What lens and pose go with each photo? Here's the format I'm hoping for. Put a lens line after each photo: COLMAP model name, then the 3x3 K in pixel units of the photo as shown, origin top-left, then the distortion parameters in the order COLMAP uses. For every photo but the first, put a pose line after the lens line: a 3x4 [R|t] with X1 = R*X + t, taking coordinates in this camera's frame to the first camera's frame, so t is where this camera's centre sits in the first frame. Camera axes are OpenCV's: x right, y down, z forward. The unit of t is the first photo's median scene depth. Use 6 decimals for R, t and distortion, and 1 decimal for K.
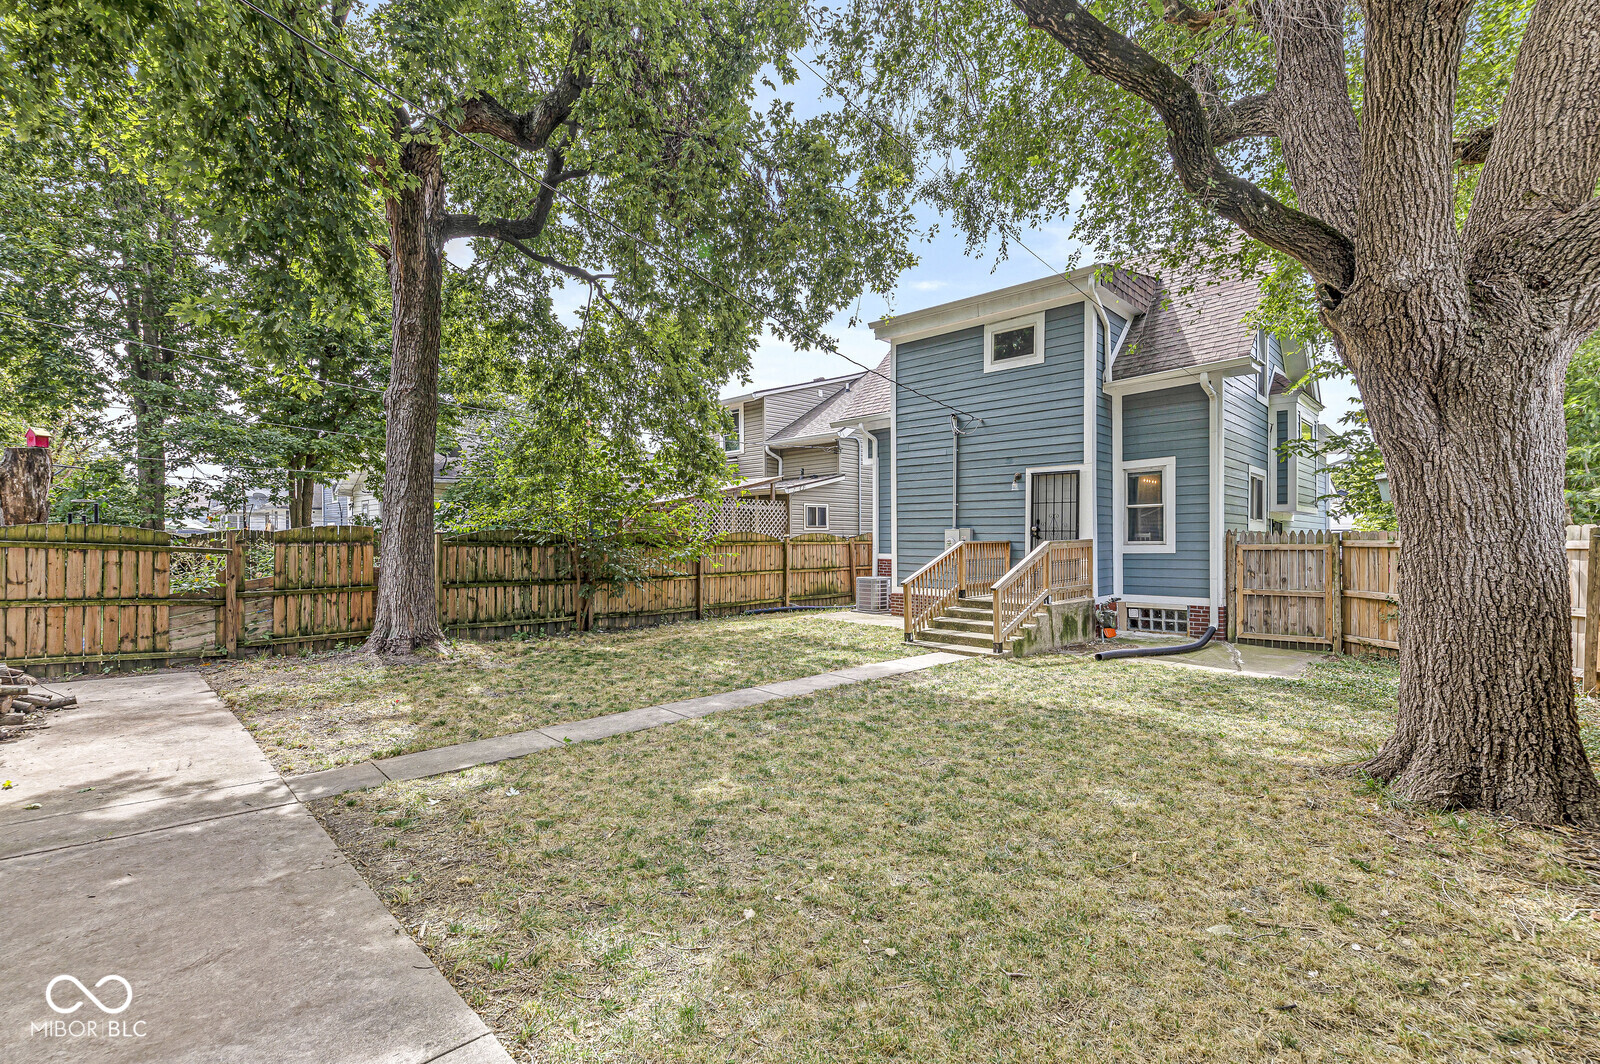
lens RADIAL K [[704.4, 0, 803.8], [0, 704.4, 555.1], [0, 0, 1]] dist [0.000327, -0.000396]
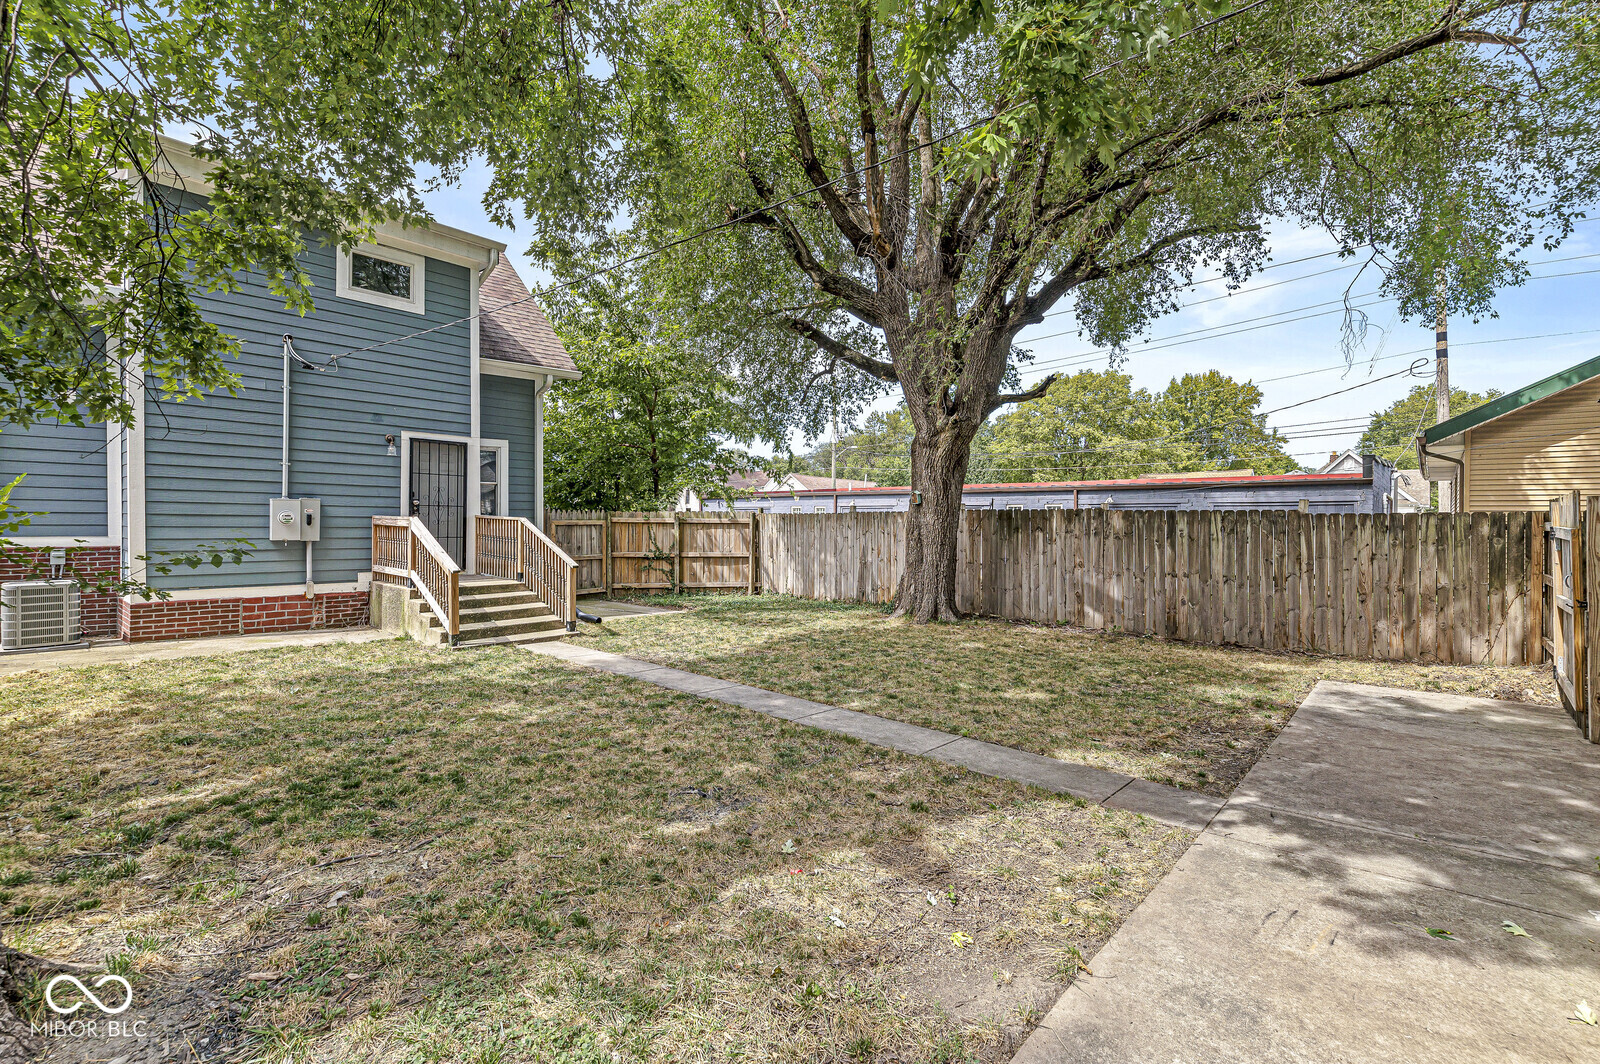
lens RADIAL K [[716.2, 0, 800.0], [0, 716.2, 532.0], [0, 0, 1]] dist [0.000025, 0.000193]
pose [[-0.049123, -0.017521, 0.998639, -0.655873], [0.012250, 0.999760, 0.018144, -0.012695], [-0.998718, 0.013125, -0.048896, 0.646686]]
